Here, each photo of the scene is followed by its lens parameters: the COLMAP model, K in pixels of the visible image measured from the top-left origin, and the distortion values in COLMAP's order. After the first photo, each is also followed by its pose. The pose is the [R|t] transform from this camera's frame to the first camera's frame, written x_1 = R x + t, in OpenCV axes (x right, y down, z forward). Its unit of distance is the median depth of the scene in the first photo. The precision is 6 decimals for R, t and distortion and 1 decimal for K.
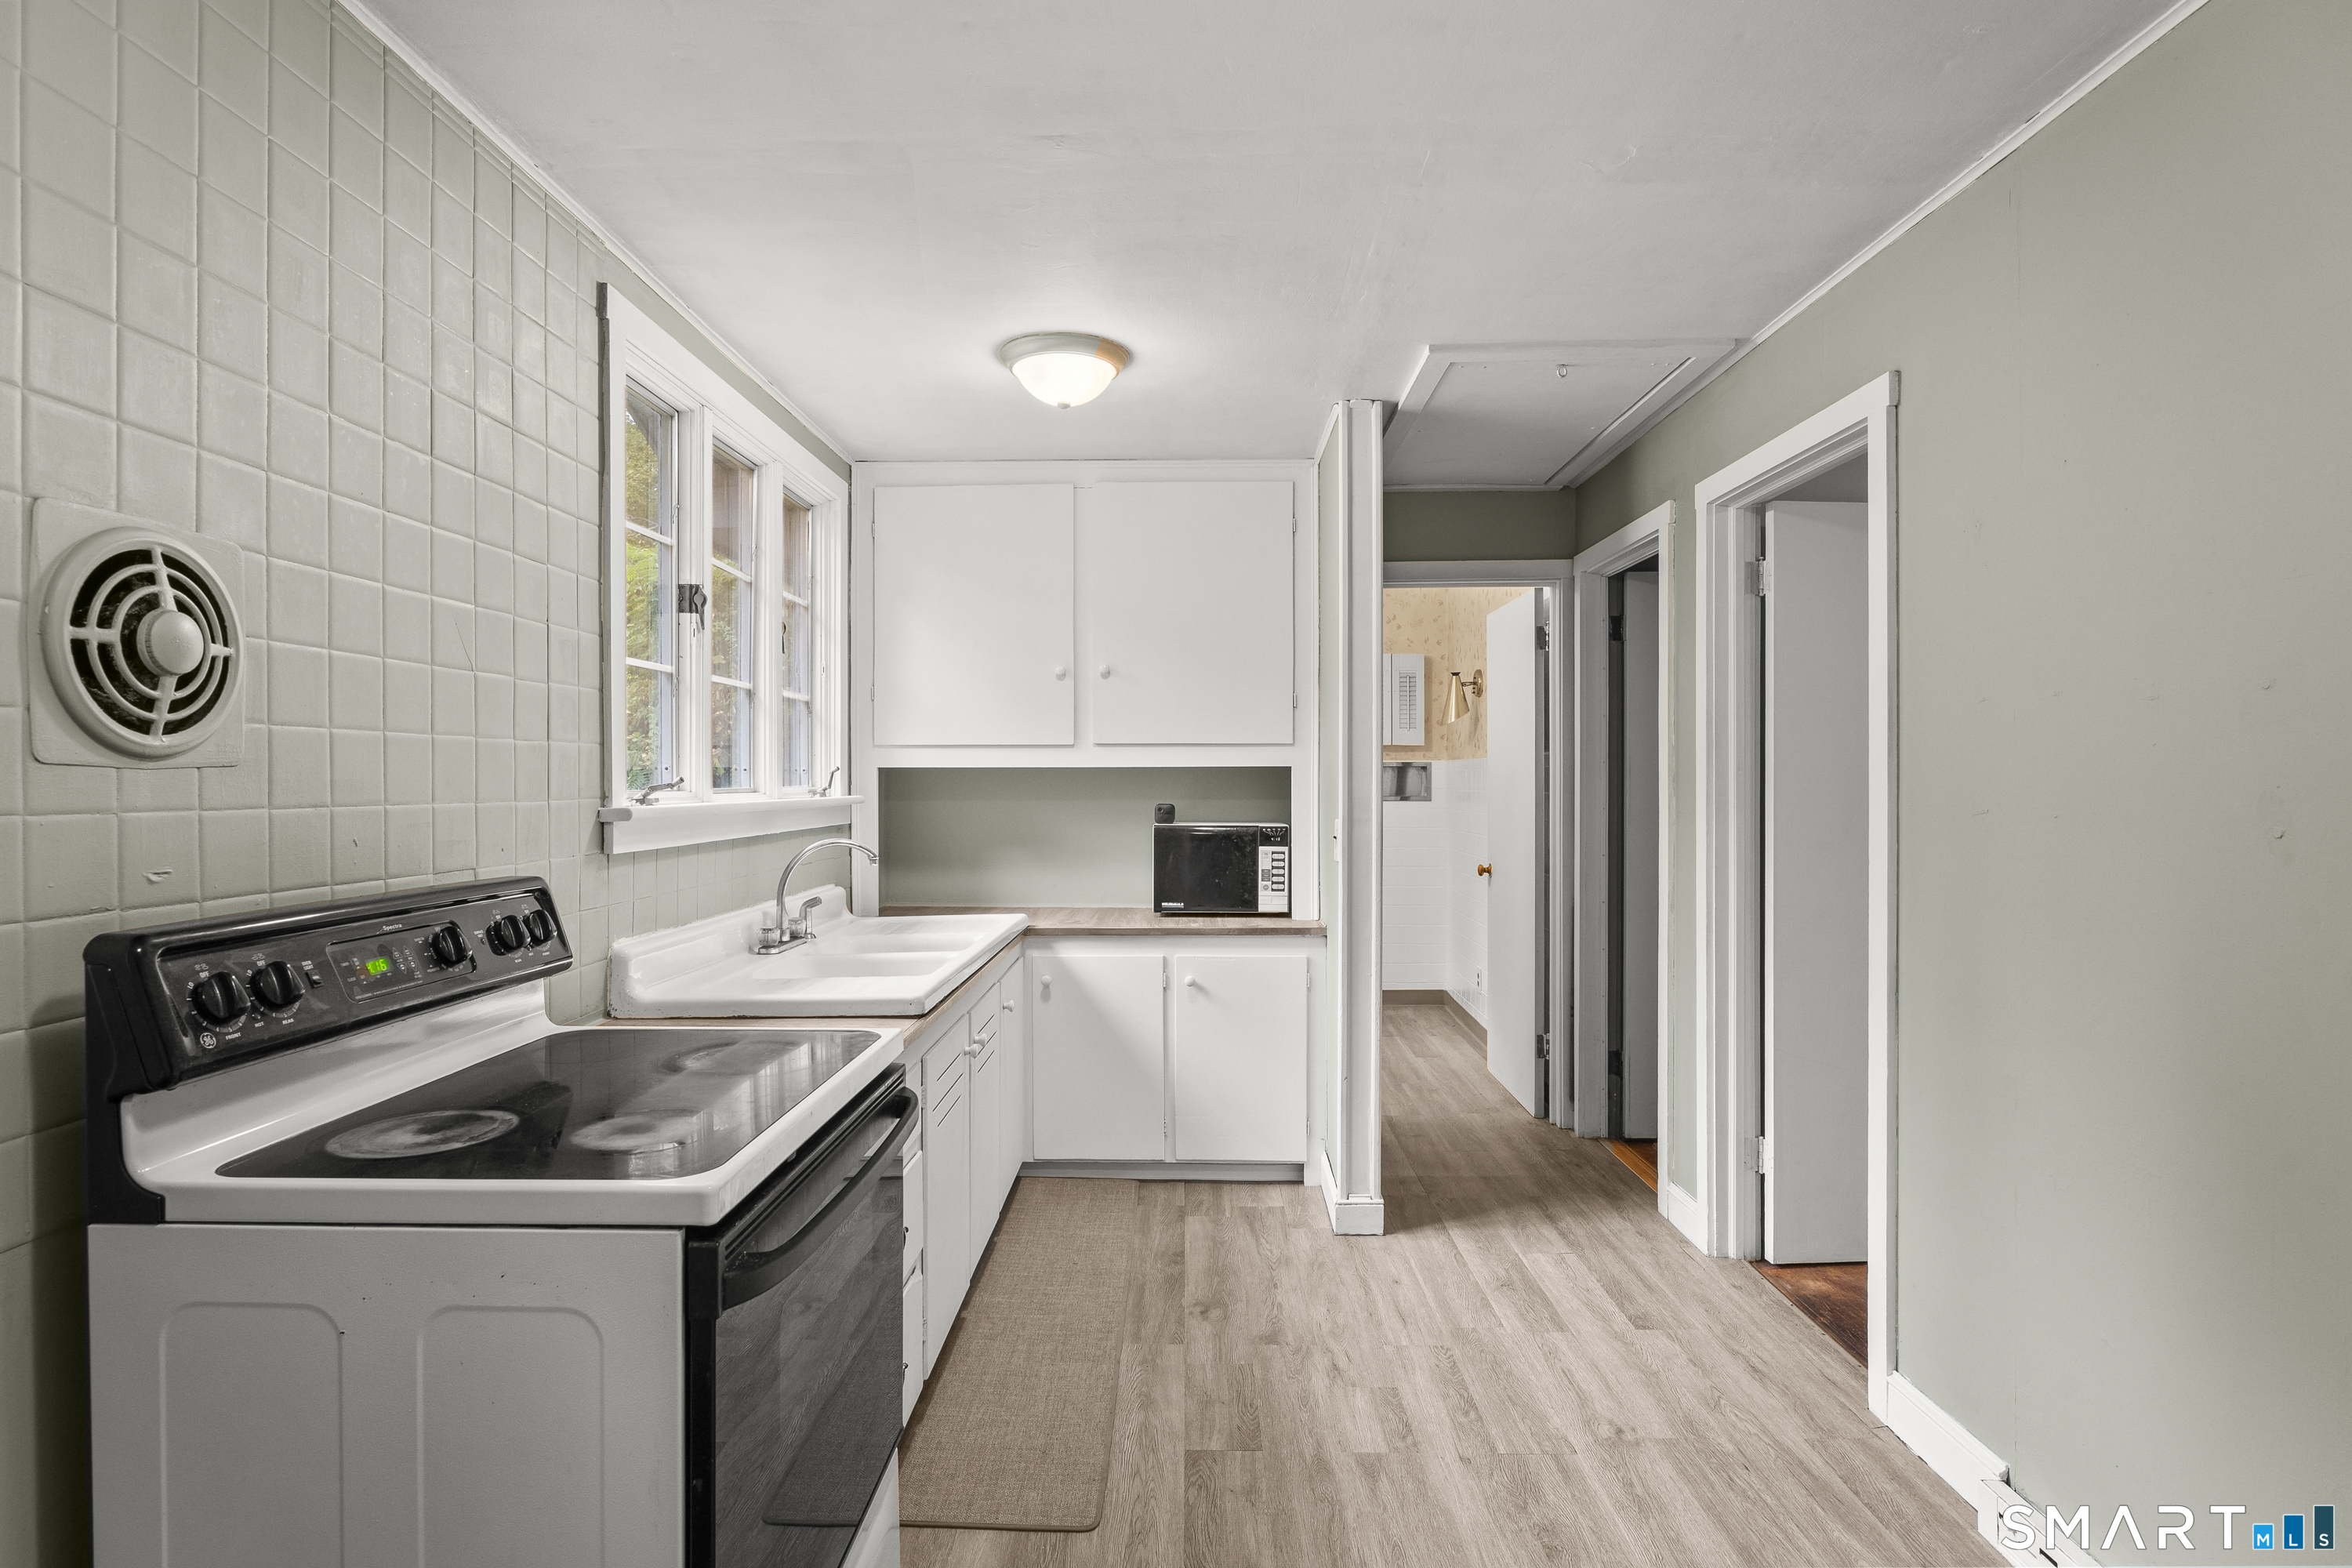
lens RADIAL K [[1192.8, 0, 1162.2], [0, 1192.8, 778.0], [0, 0, 1]] dist [-0.009527, 0.004948]
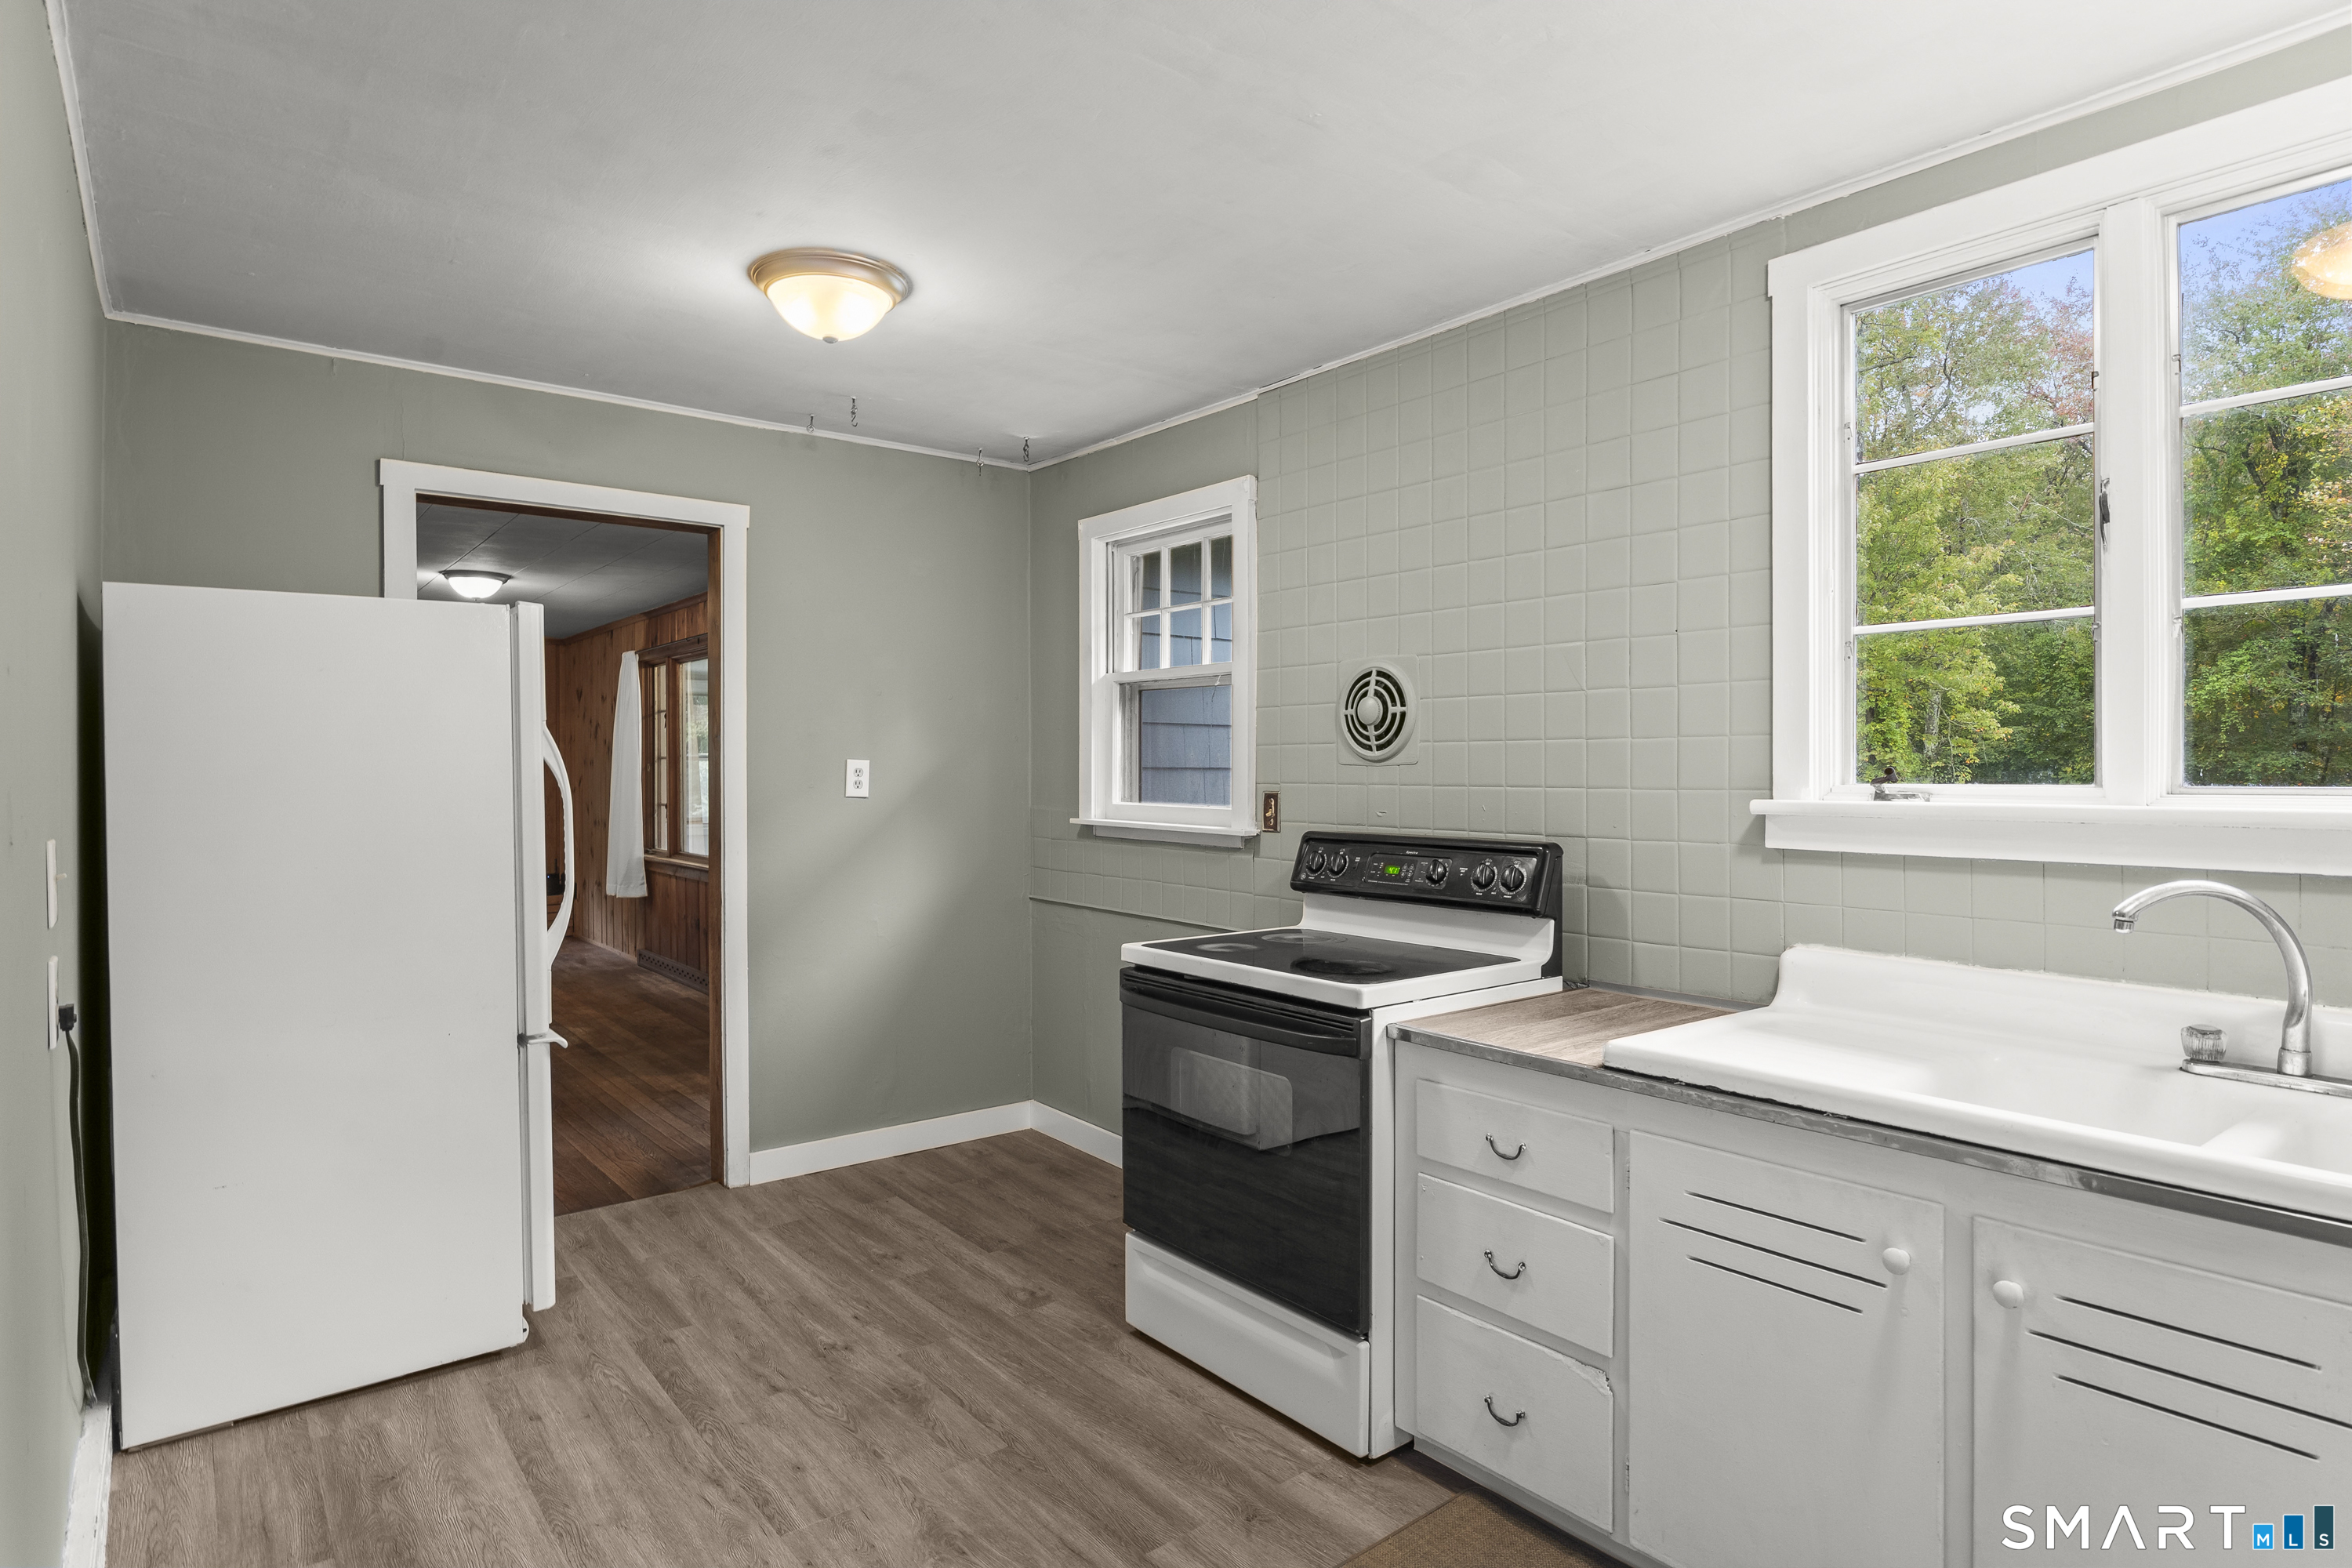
lens RADIAL K [[1192.8, 0, 1166.6], [0, 1192.8, 790.6], [0, 0, 1]] dist [-0.009527, 0.004948]
pose [[-0.752545, 0.012745, -0.658418, 0.450897], [0.001865, 0.999850, 0.017223, -0.000469], [0.658538, 0.011733, -0.752456, 1.154694]]
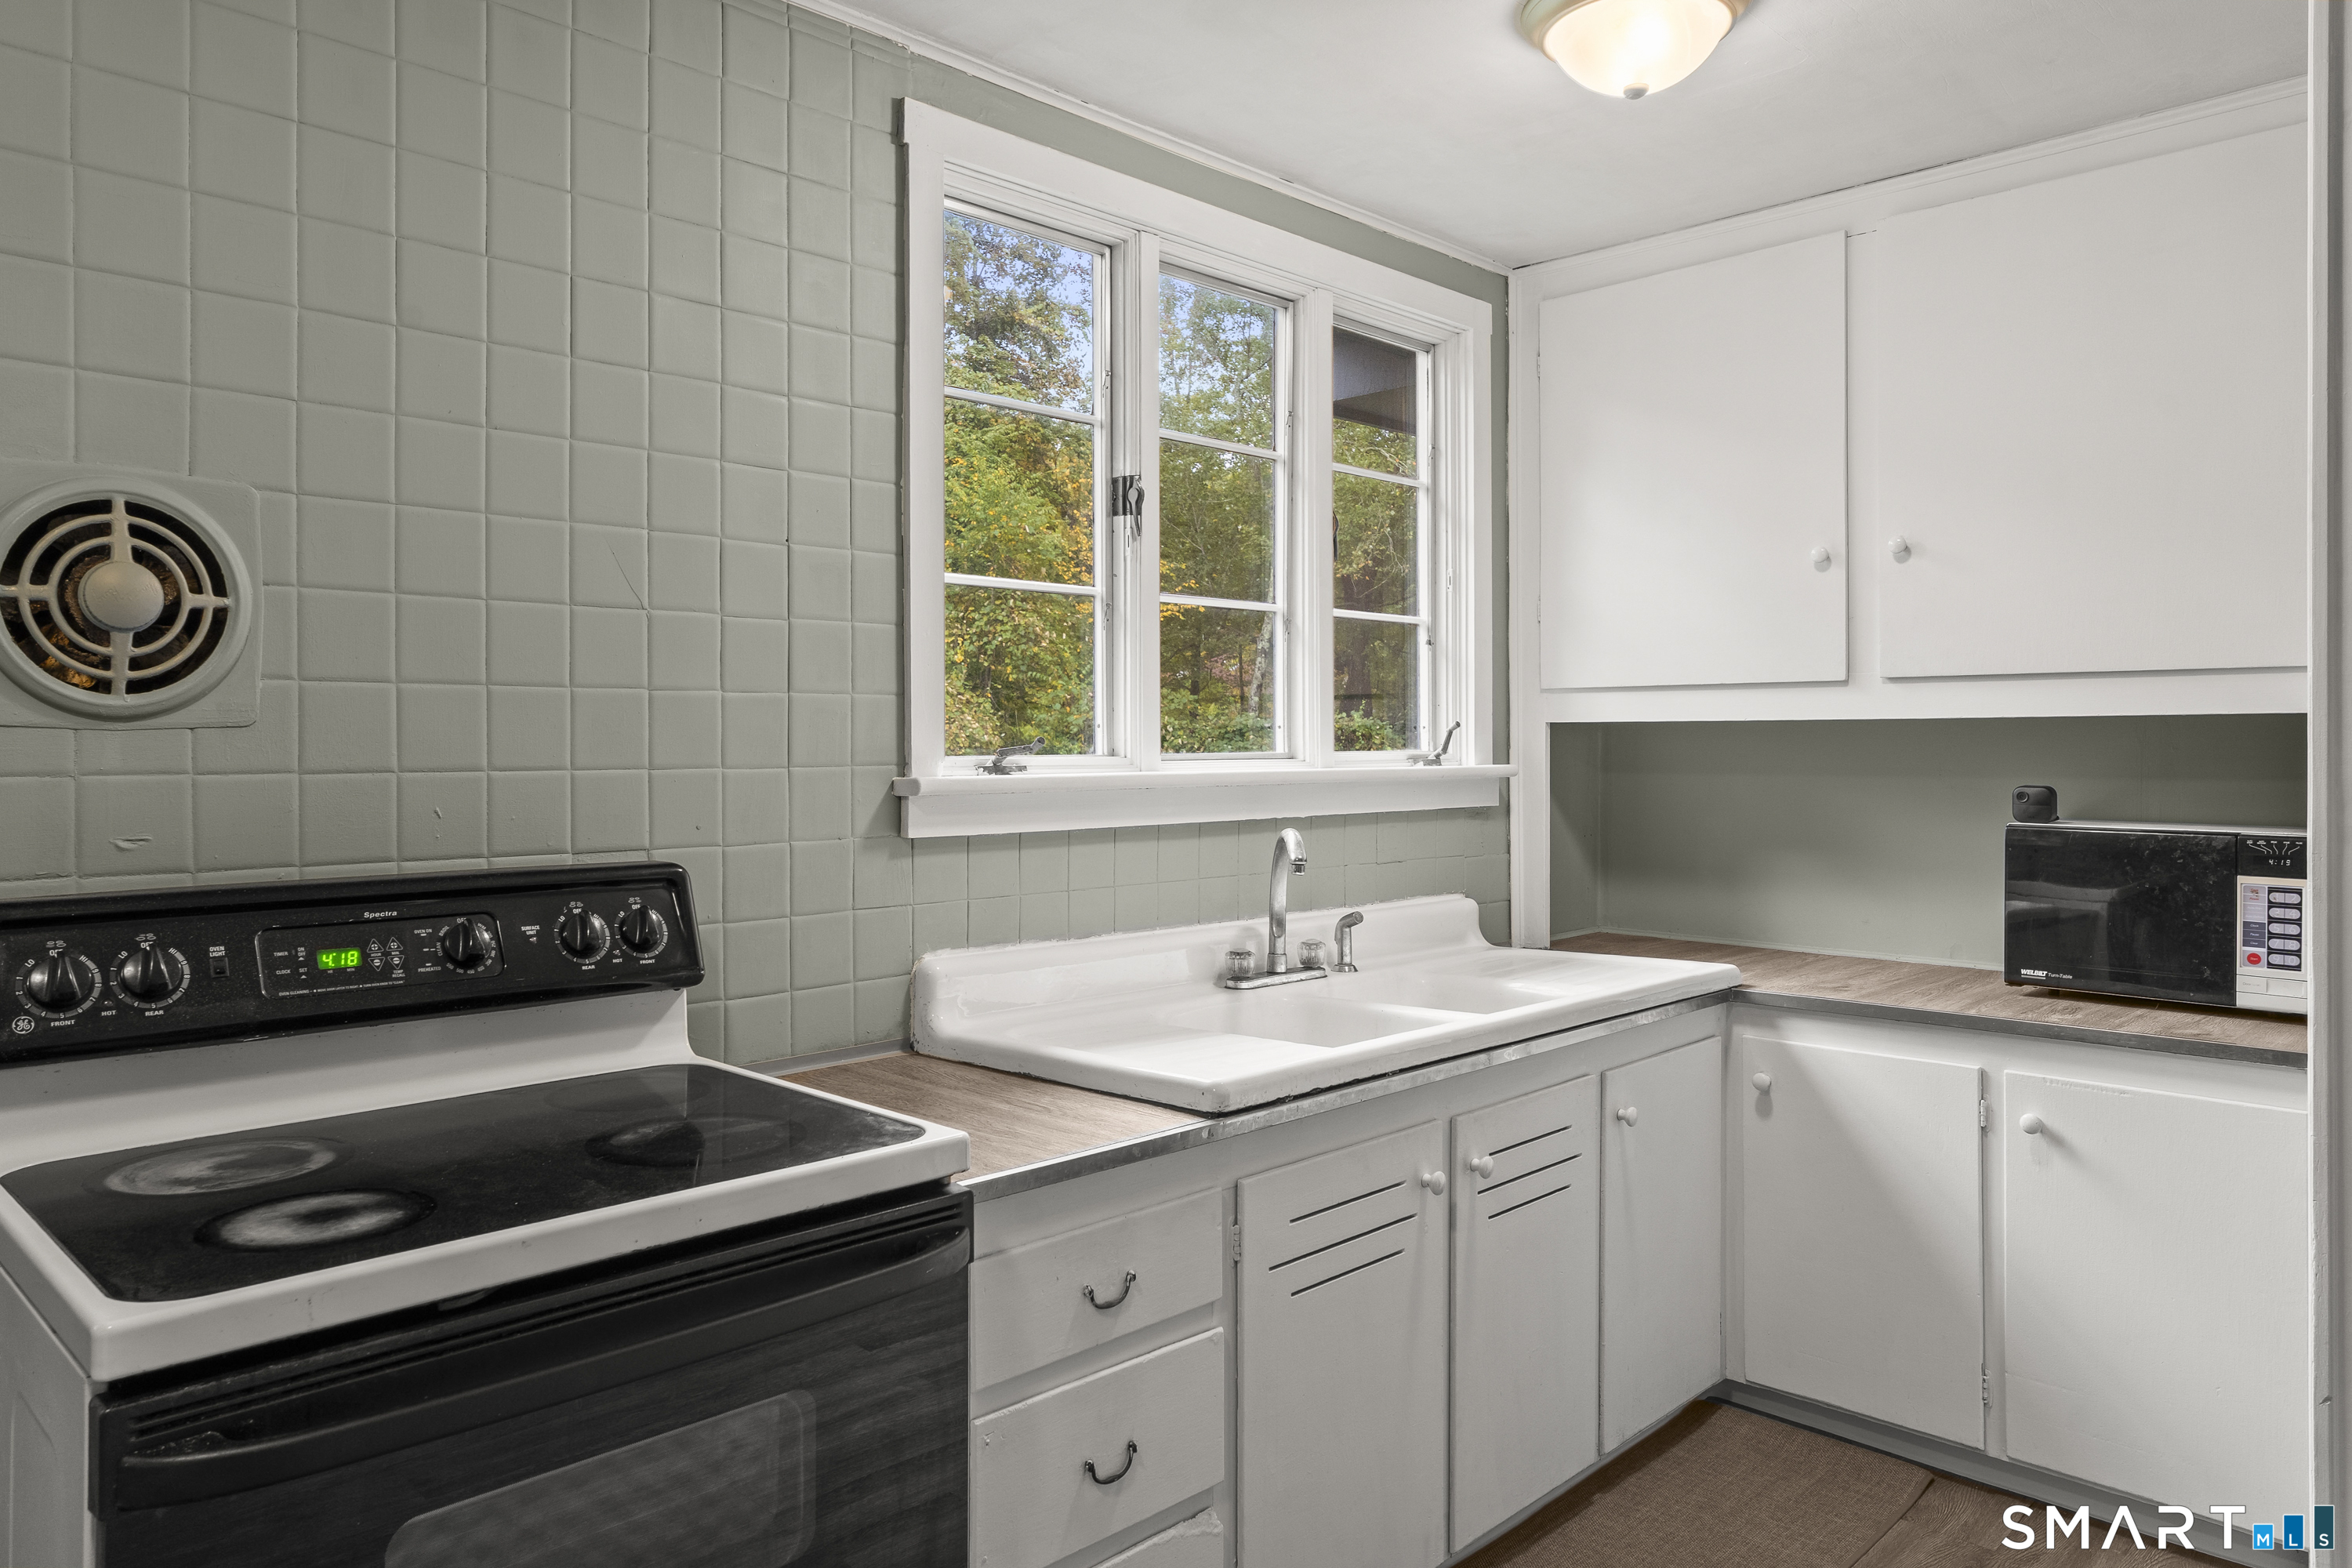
lens RADIAL K [[1561.3, 0, 1169.7], [0, 1561.3, 737.2], [0, 0, 1]] dist [-0.010386, 0.015967]
pose [[0.728036, -0.001471, -0.685537, 0.288502], [0.001076, 0.999999, -0.001004, 0.000061], [0.685538, -0.000007, 0.728037, 0.314550]]
